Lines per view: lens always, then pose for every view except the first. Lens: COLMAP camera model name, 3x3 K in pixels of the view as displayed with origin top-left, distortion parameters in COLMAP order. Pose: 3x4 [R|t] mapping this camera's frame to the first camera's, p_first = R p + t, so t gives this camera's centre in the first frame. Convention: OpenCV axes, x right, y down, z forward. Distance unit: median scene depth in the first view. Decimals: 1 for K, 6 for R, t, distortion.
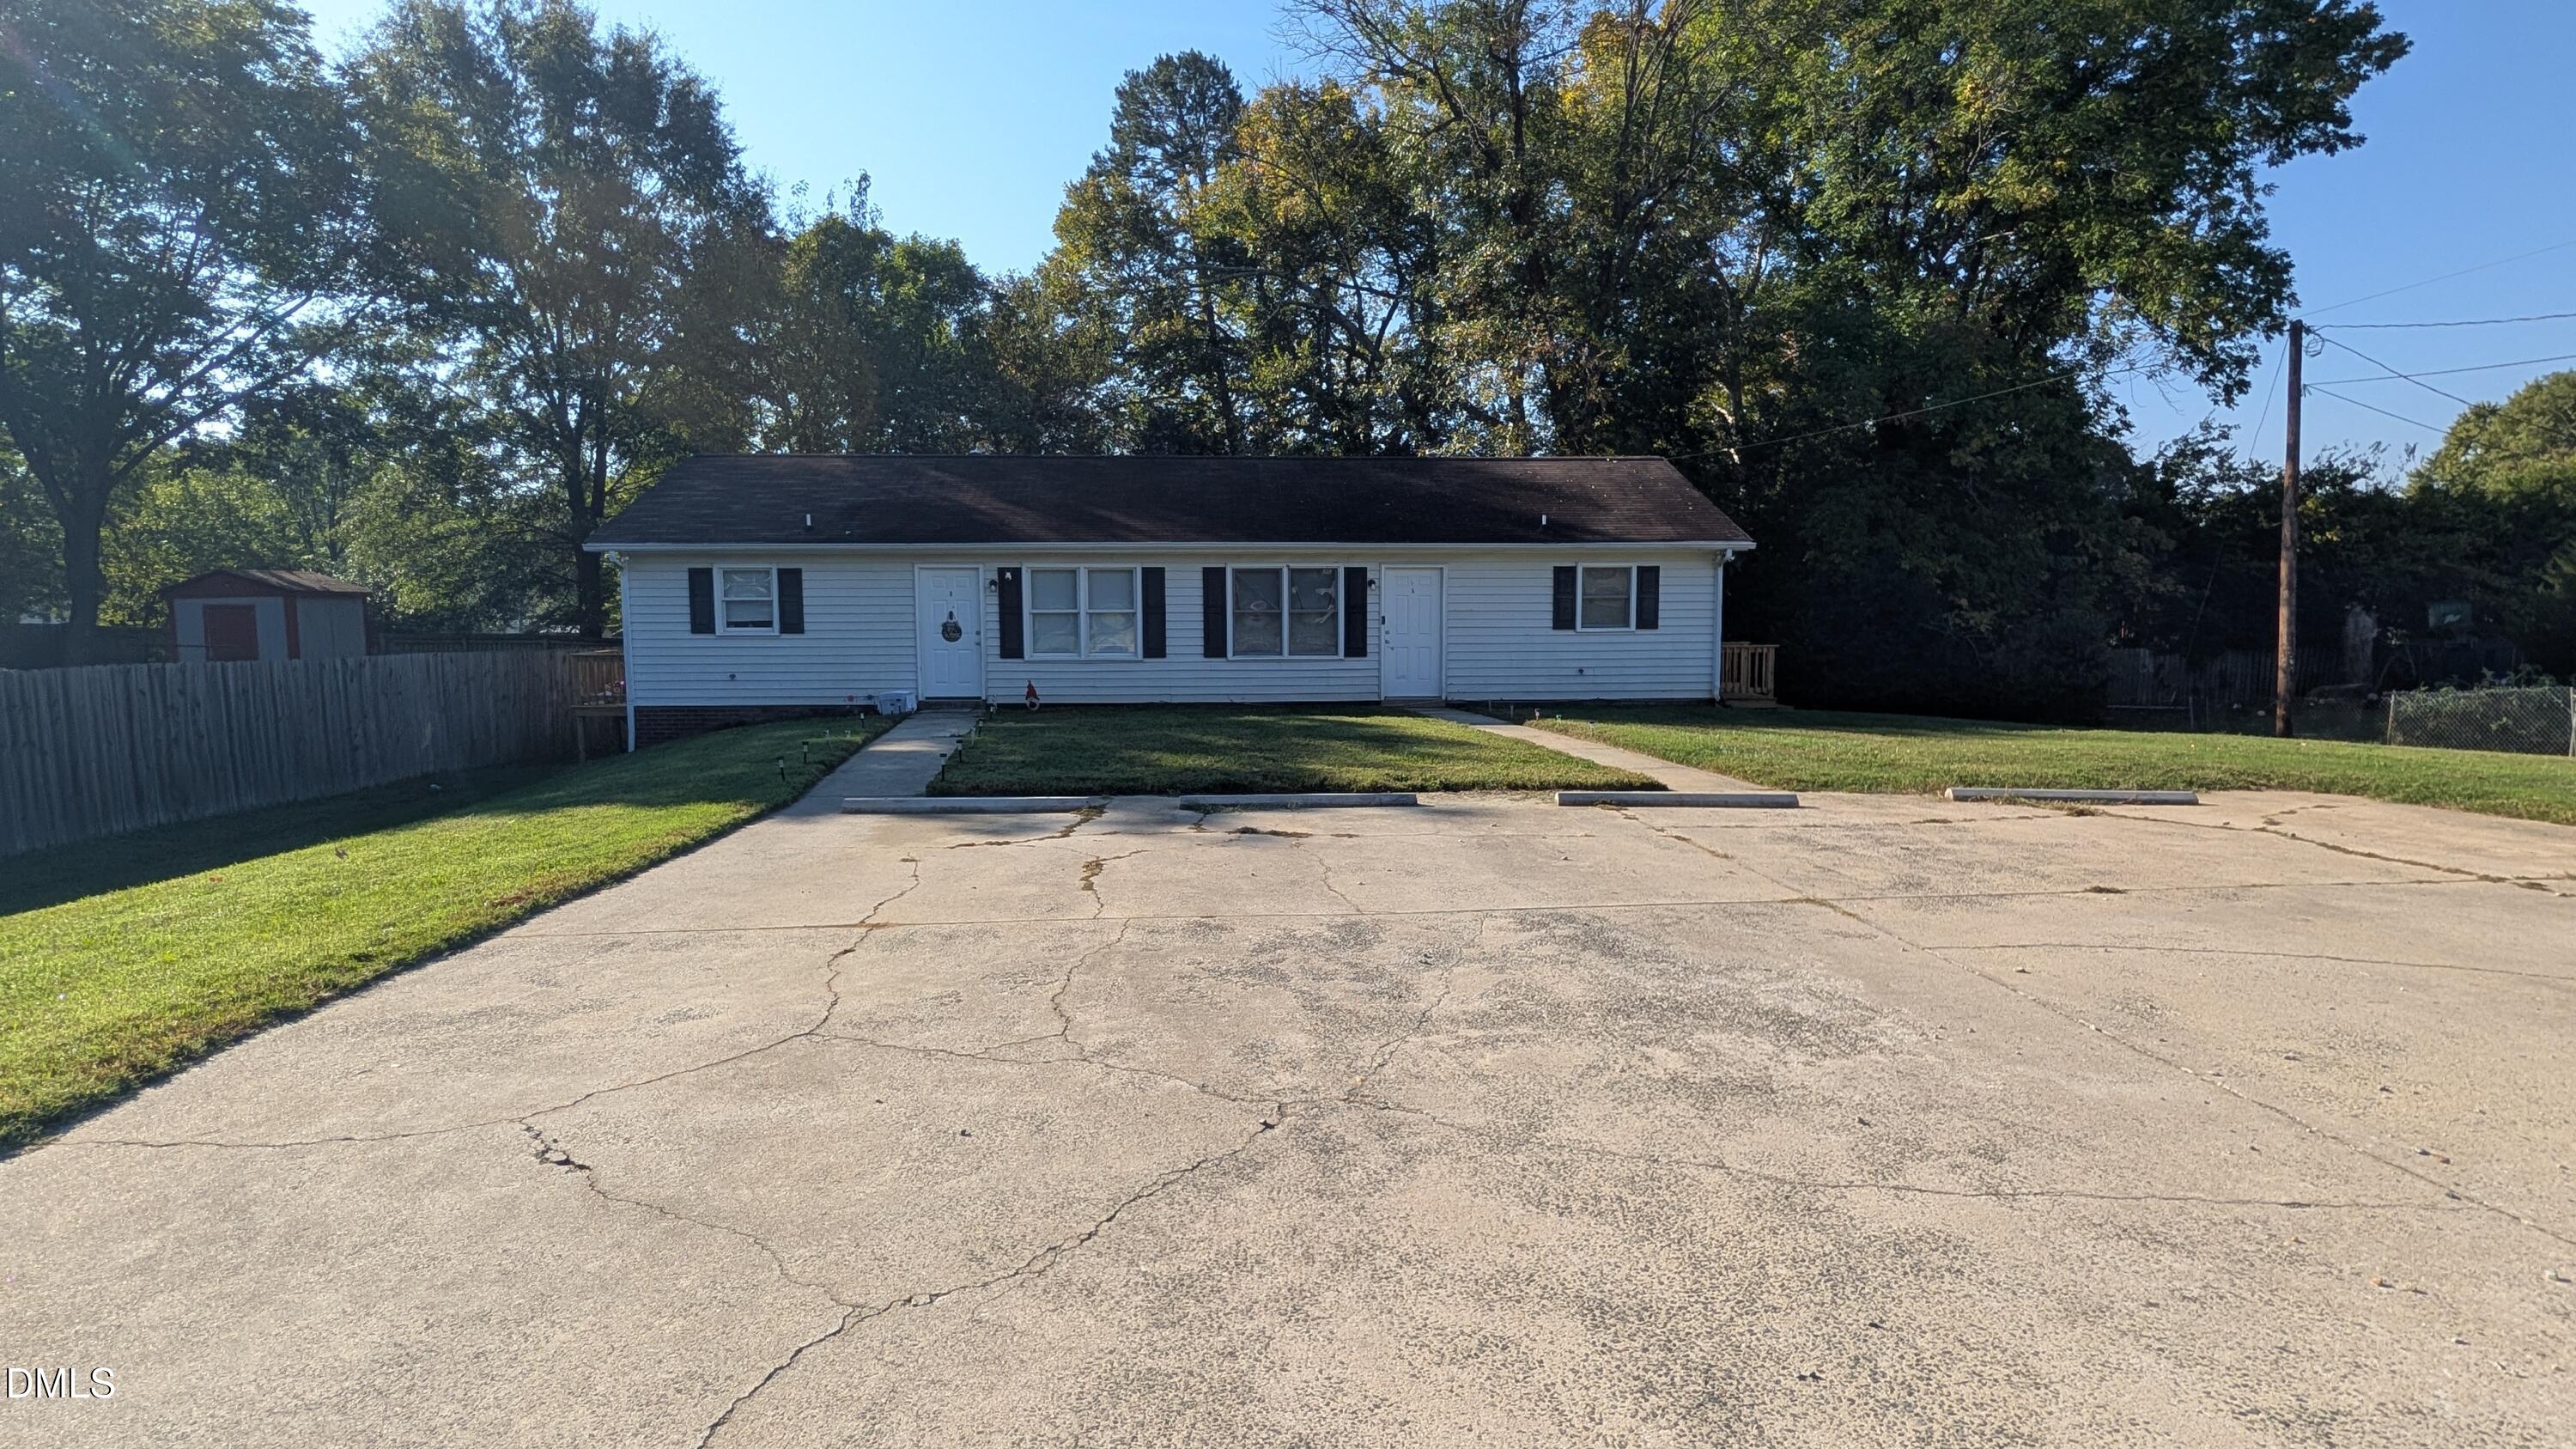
lens RADIAL K [[1242.0, 0, 1285.6], [0, 1242.0, 693.0], [0, 0, 1]] dist [0.000030, -0.000446]
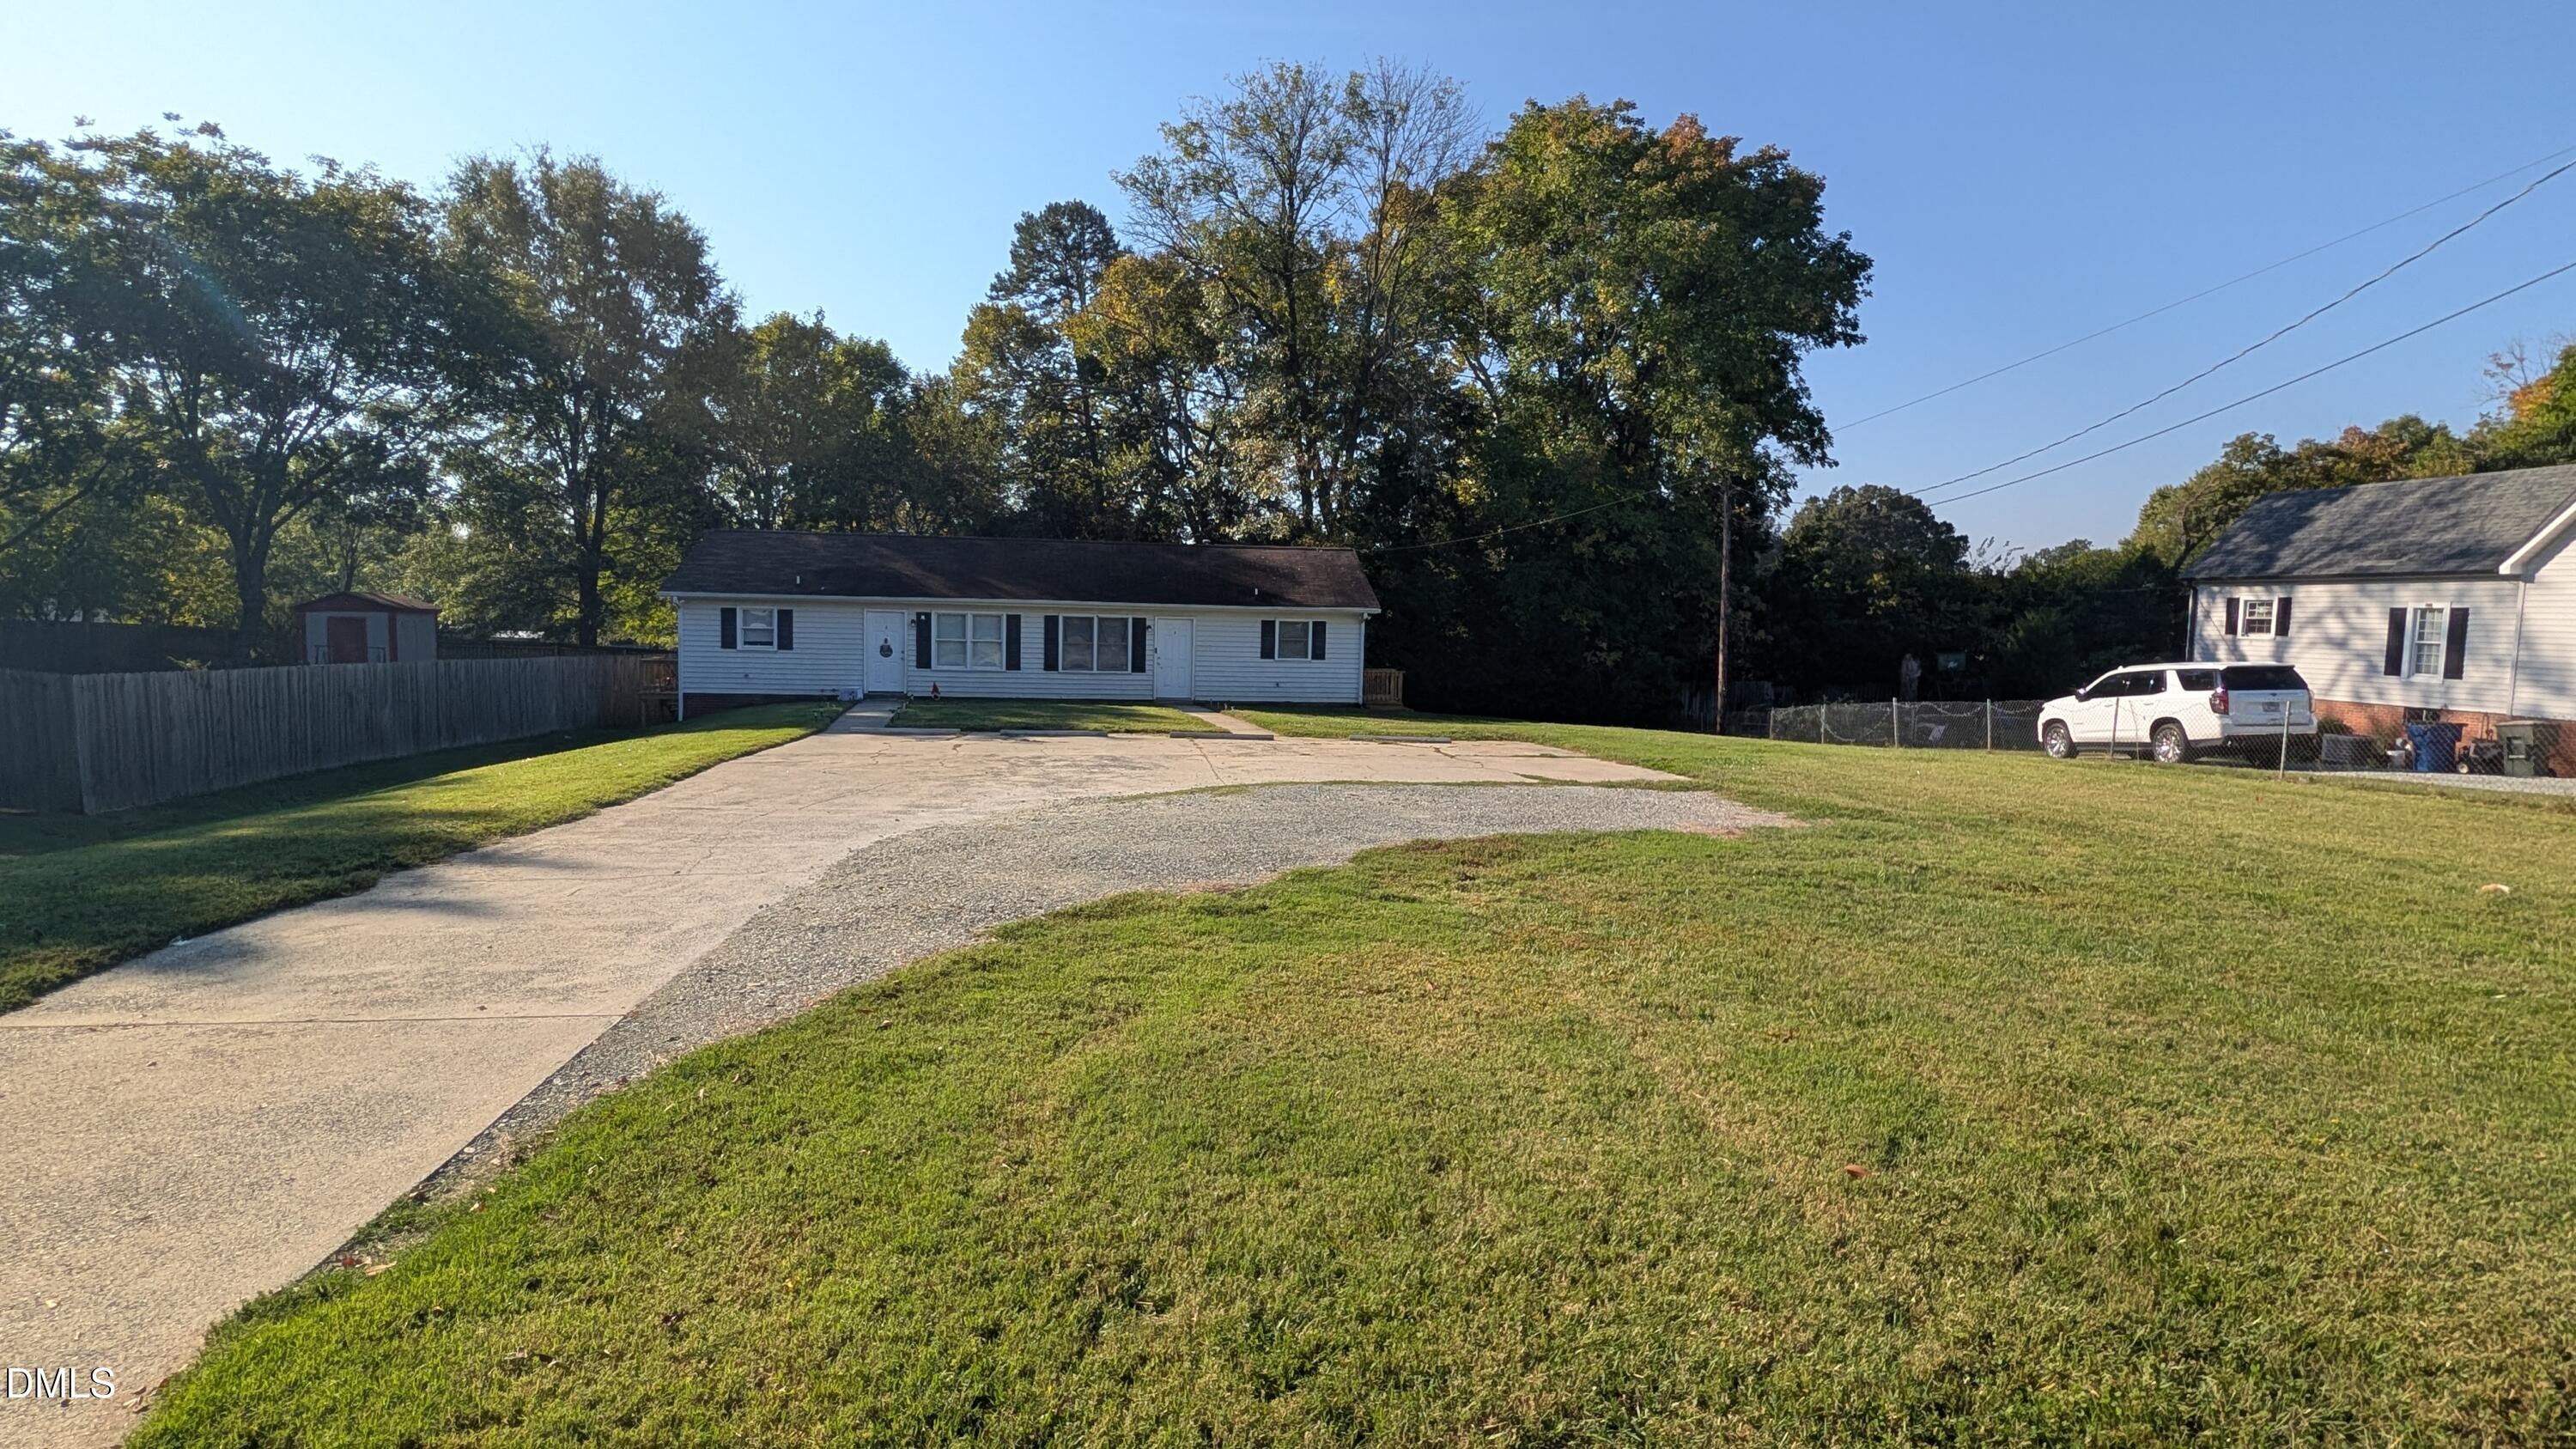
lens RADIAL K [[1242.0, 0, 1285.6], [0, 1242.0, 693.0], [0, 0, 1]] dist [0.000030, -0.000446]
pose [[0.997132, 0.021797, 0.072476, 0.124930], [-0.020653, 0.999650, -0.016504, 0.019705], [-0.072810, 0.014960, 0.997234, -0.607696]]
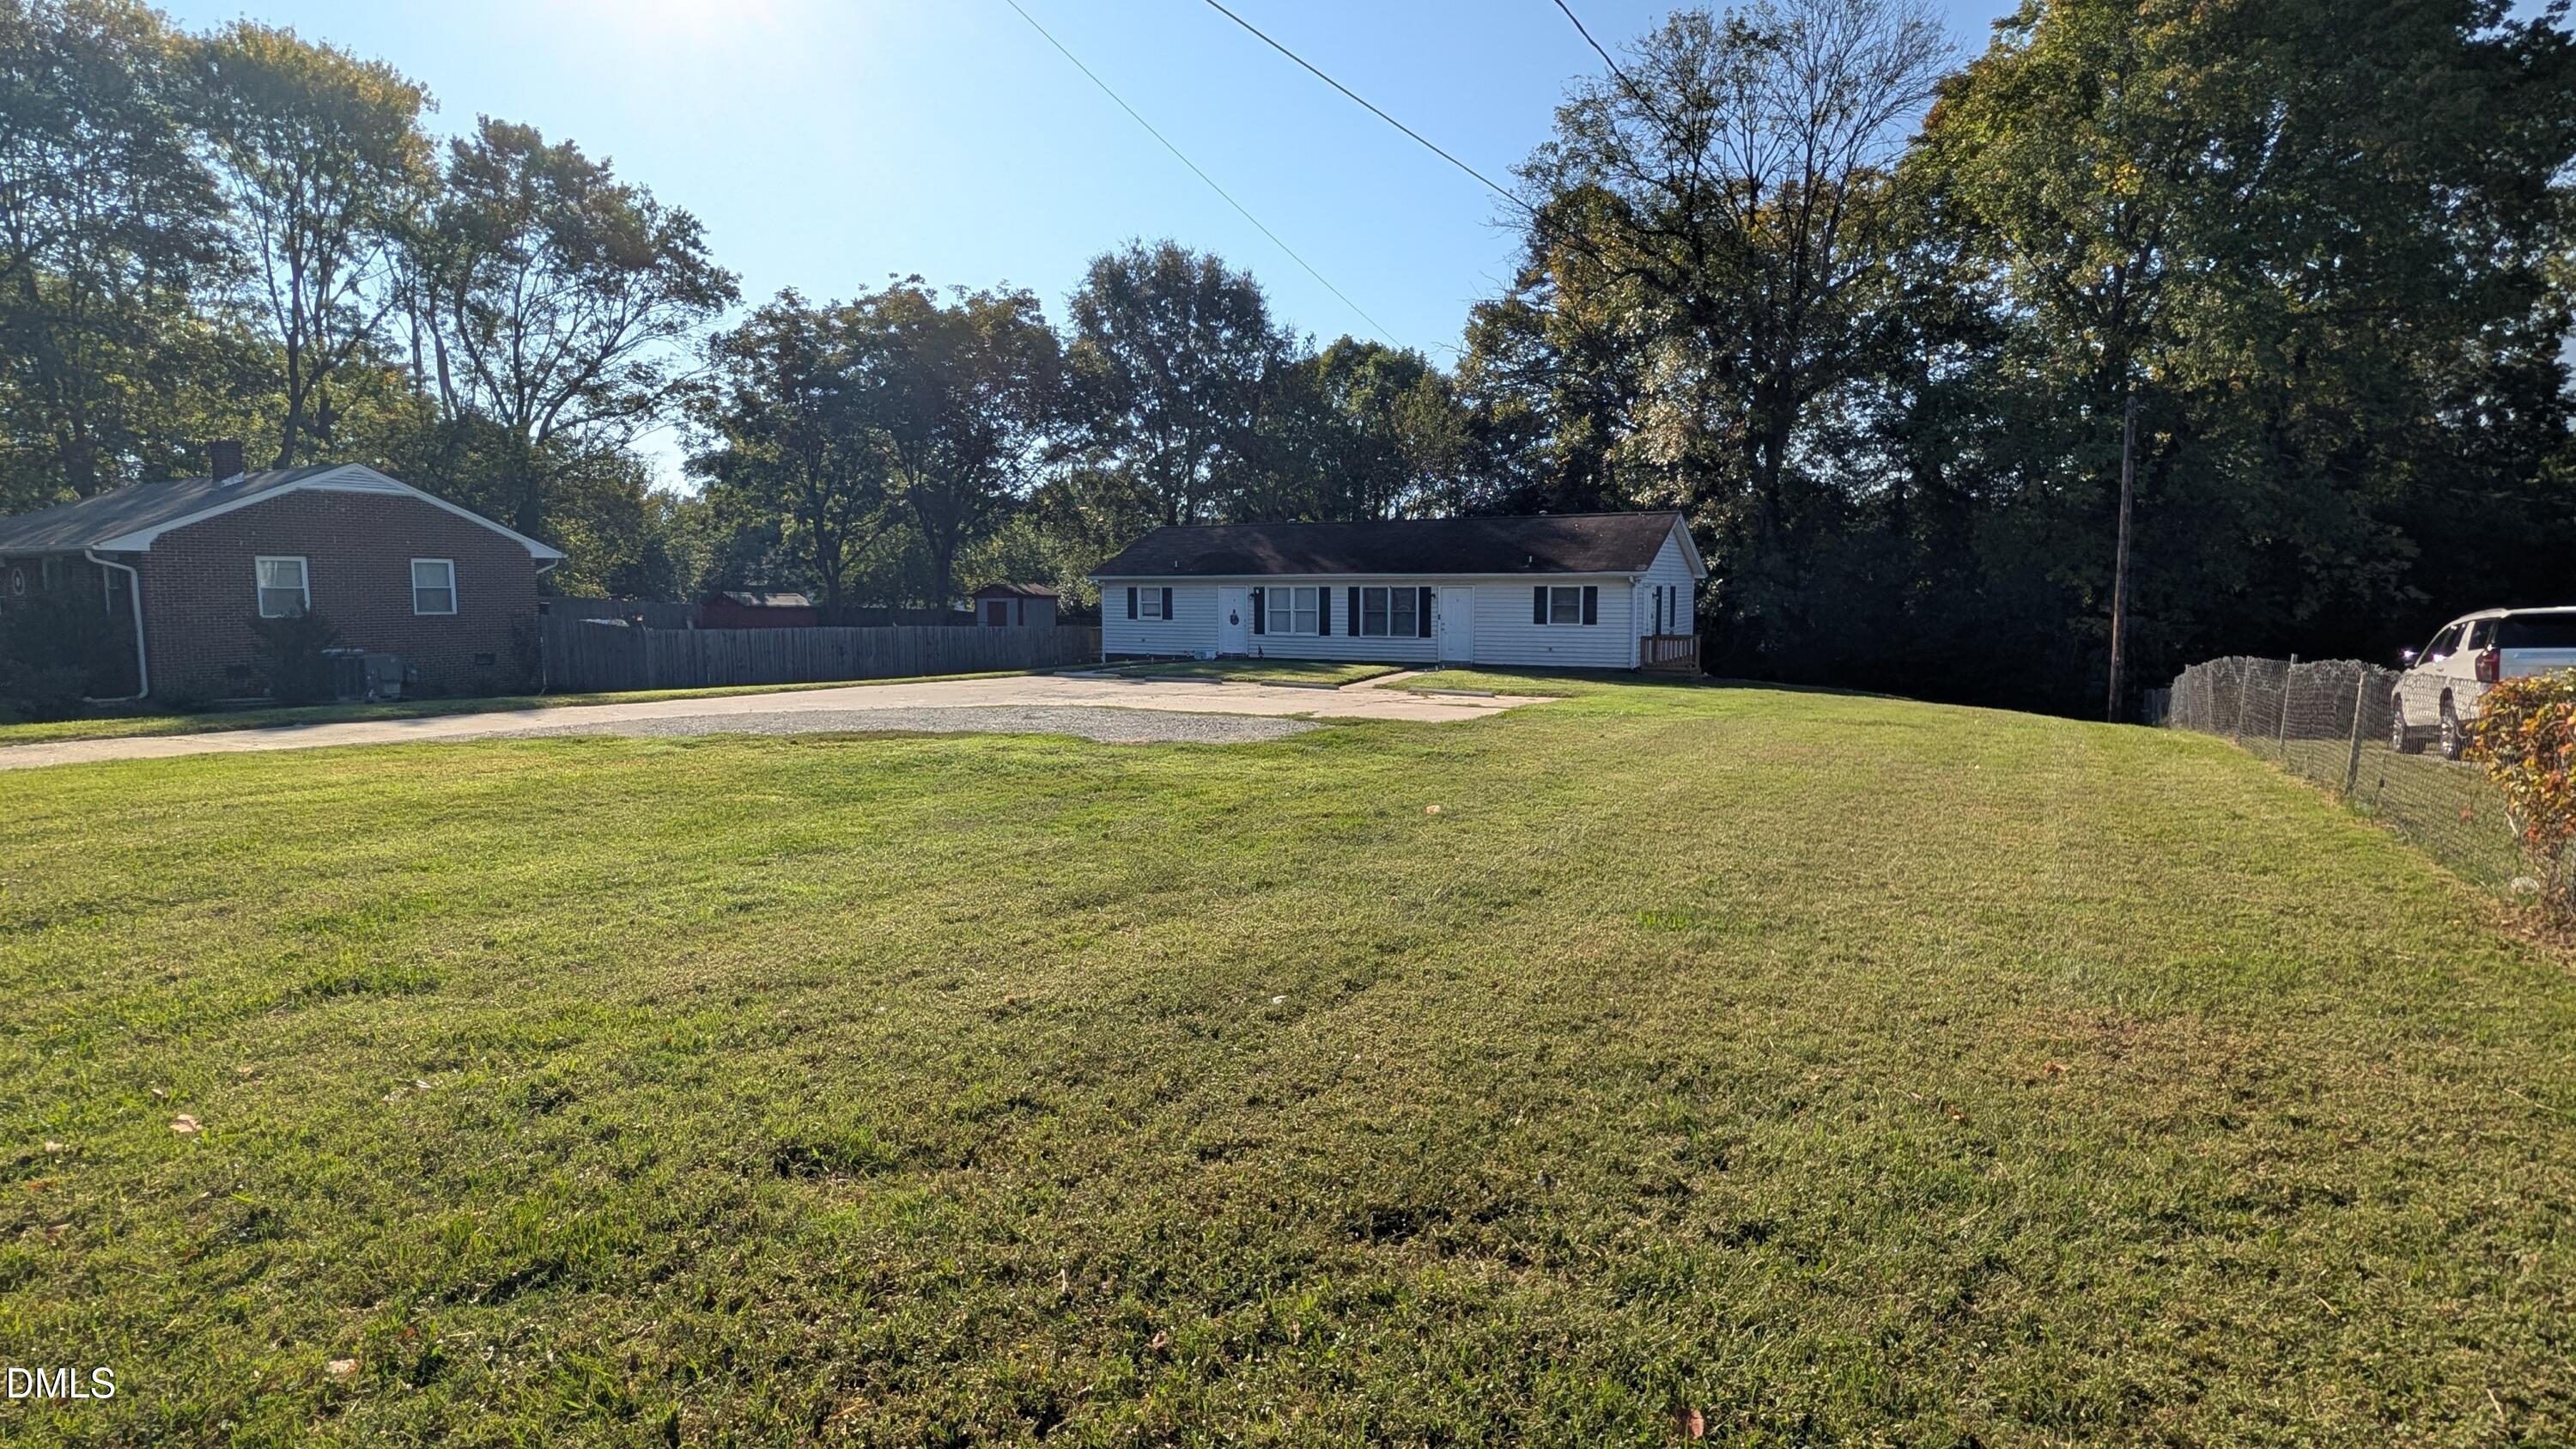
lens RADIAL K [[1242.0, 0, 1285.6], [0, 1242.0, 693.0], [0, 0, 1]] dist [0.000030, -0.000446]
pose [[0.852946, 0.046035, -0.519965, 0.778548], [-0.043733, 0.998904, 0.016698, 0.028440], [0.520164, 0.008497, 0.854024, -0.599109]]
